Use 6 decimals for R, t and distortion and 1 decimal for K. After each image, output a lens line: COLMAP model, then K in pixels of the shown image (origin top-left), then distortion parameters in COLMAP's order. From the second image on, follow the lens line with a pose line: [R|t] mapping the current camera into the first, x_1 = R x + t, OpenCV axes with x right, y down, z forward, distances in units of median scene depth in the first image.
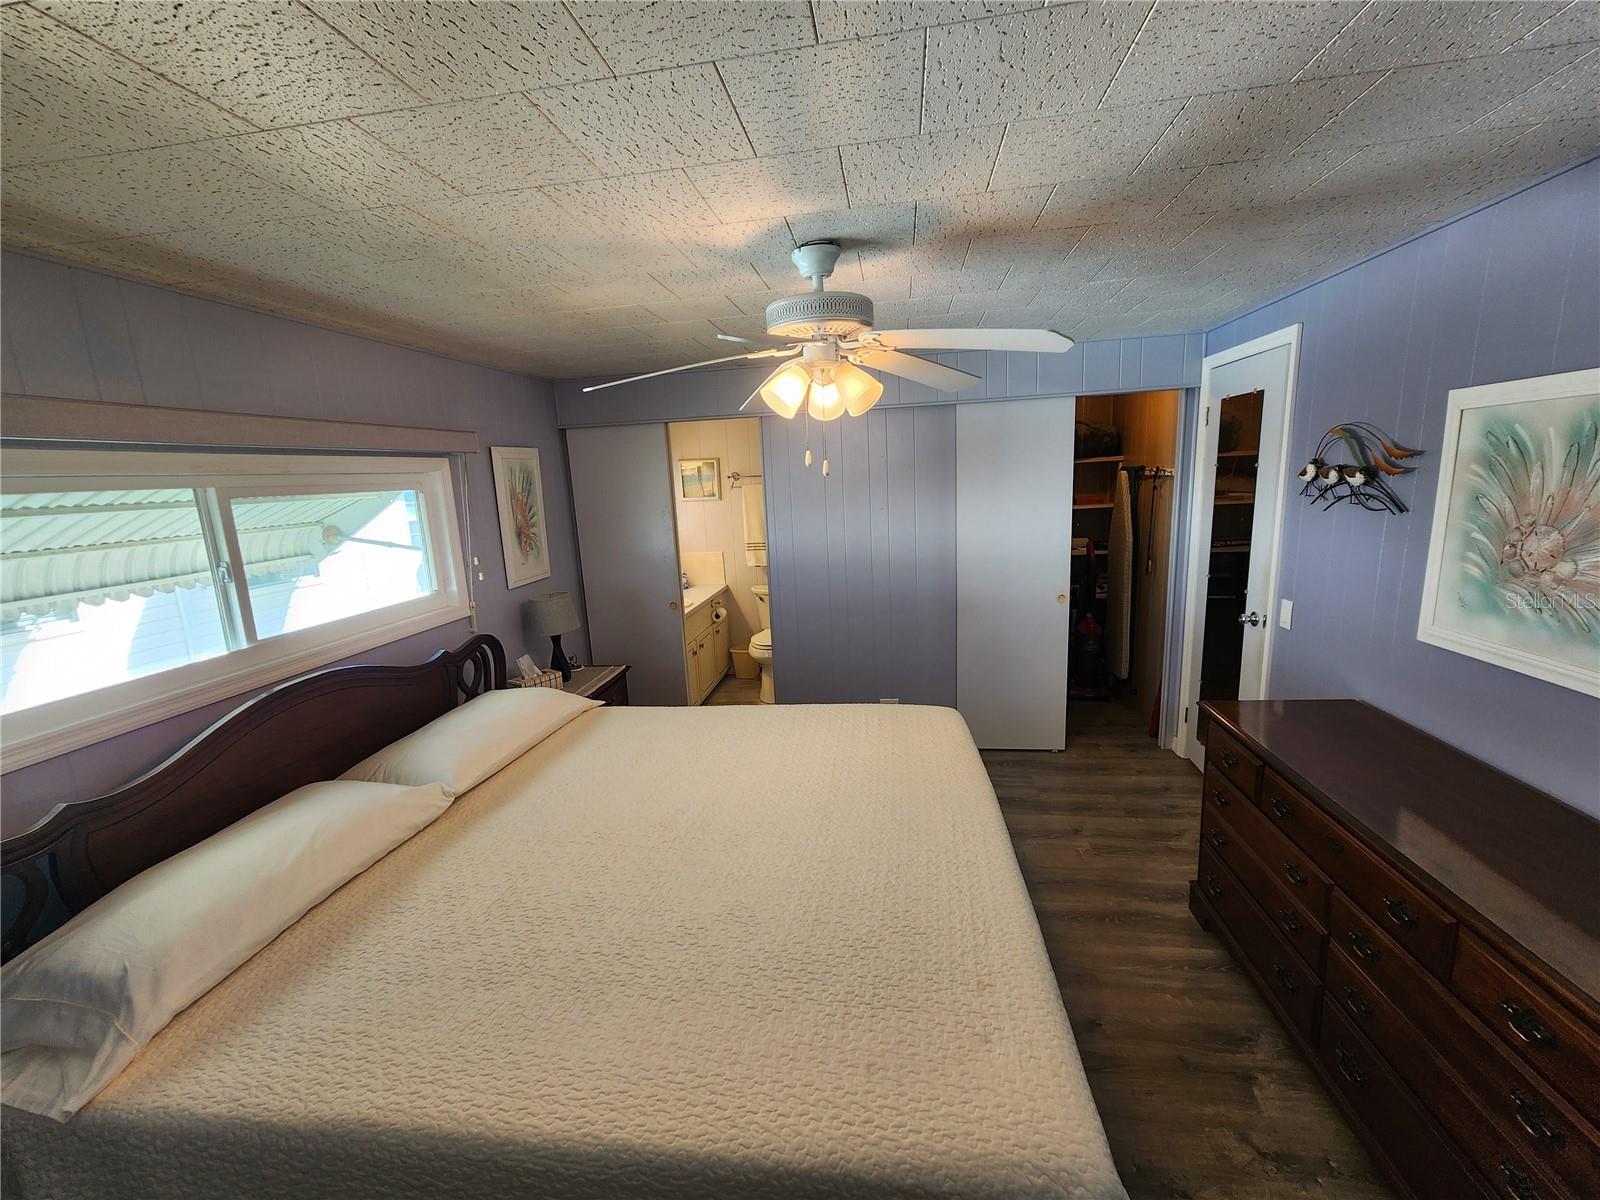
lens RADIAL K [[651.5, 0, 806.0], [0, 651.5, 599.0], [0, 0, 1]] dist [0.002651, 0.000877]
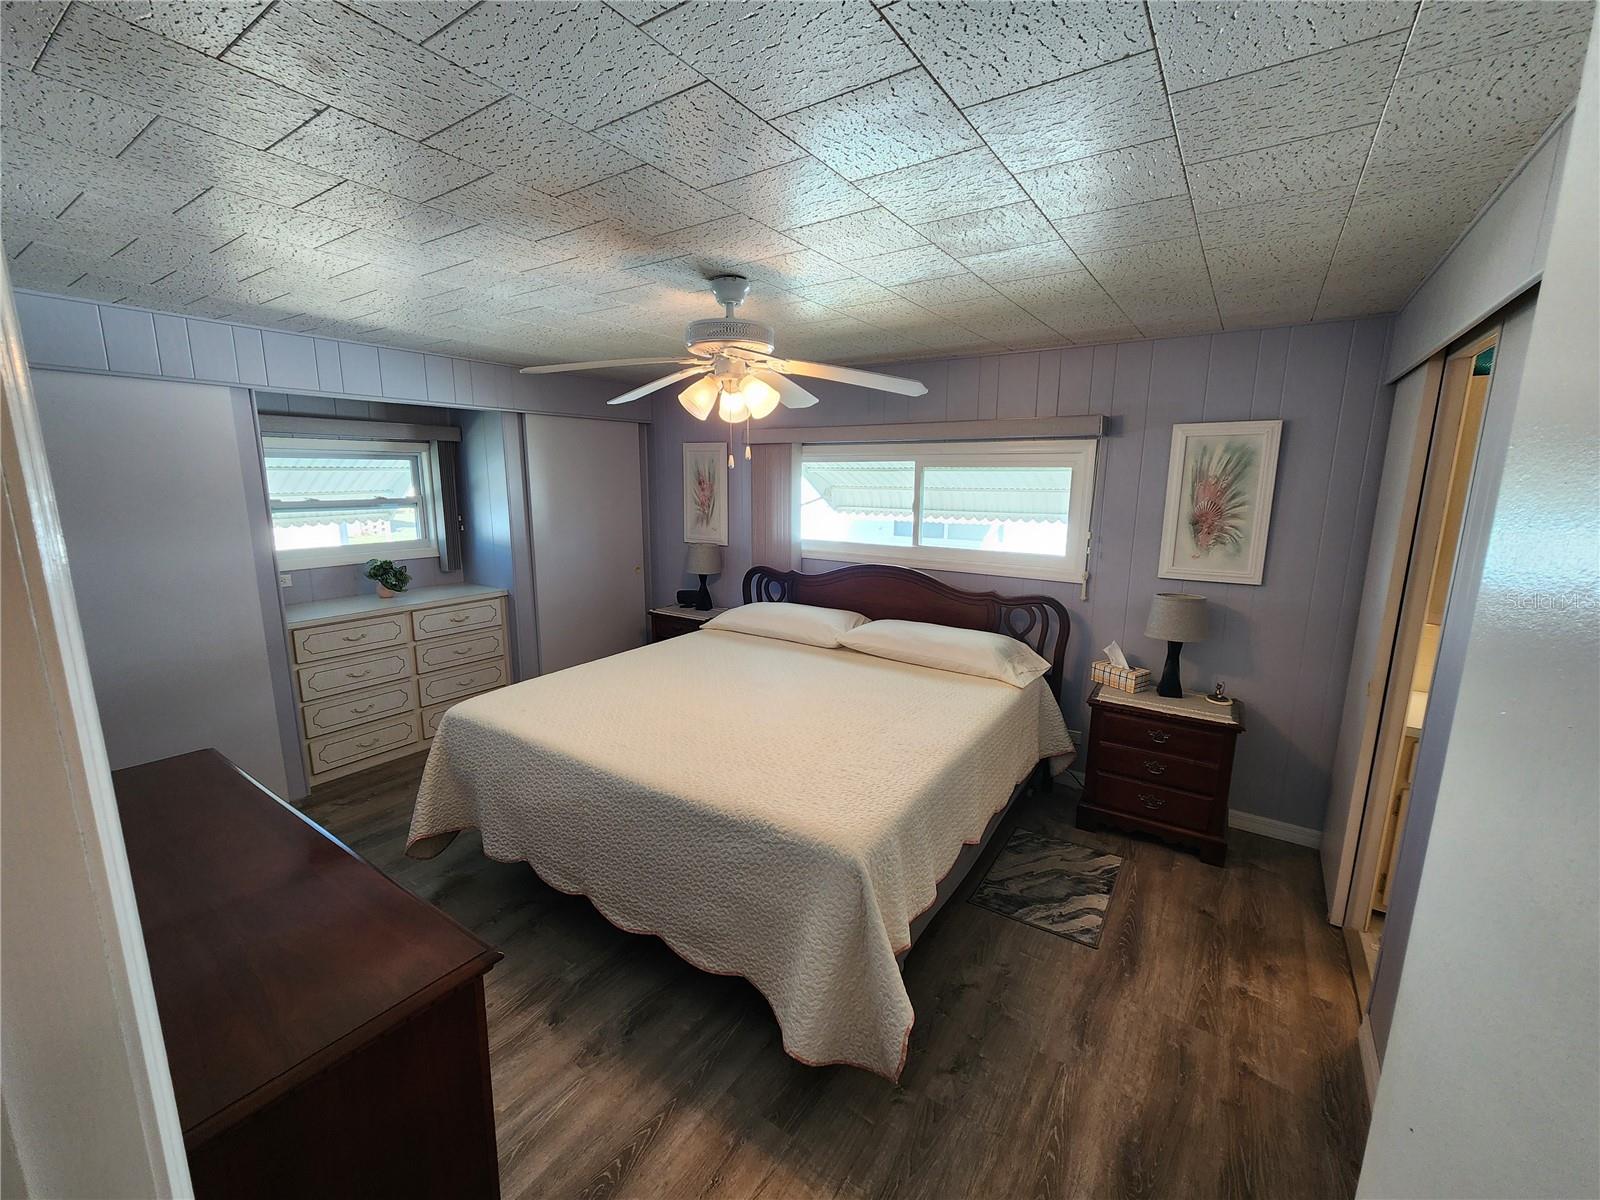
lens RADIAL K [[651.5, 0, 806.0], [0, 651.5, 599.0], [0, 0, 1]] dist [0.002651, 0.000877]
pose [[-0.445130, 0.206278, -0.871383, 0.745319], [-0.158485, 0.939596, 0.303385, -0.235417], [0.881330, 0.273147, -0.385550, 1.137815]]
